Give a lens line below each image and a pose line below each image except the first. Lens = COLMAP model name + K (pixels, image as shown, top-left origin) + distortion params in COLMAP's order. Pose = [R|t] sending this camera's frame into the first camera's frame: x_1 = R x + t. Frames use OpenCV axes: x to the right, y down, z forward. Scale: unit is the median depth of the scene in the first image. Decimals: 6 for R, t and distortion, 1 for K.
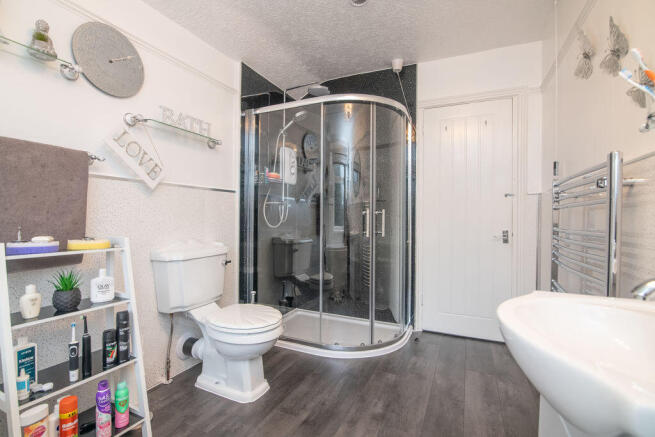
lens RADIAL K [[308.8, 0, 327.8], [0, 308.8, 221.5], [0, 0, 1]] dist [-0.014283, -0.002393]
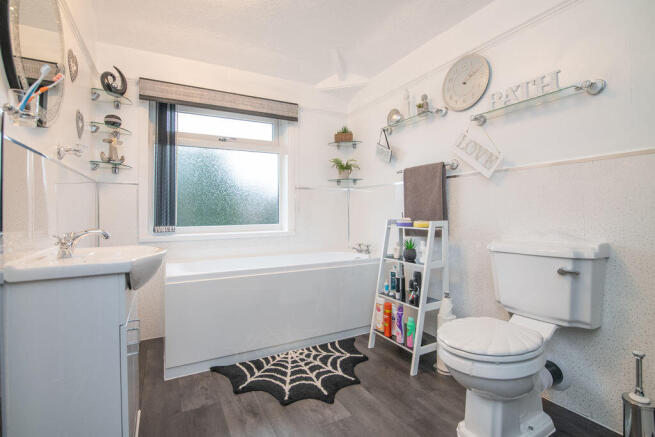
lens RADIAL K [[308.8, 0, 327.8], [0, 308.8, 215.3], [0, 0, 1]] dist [-0.014283, -0.002393]
pose [[-0.594680, -0.001059, -0.803961, 0.598136], [-0.013944, 0.999862, 0.008997, 0.017221], [0.803841, 0.016561, -0.594613, 1.209478]]
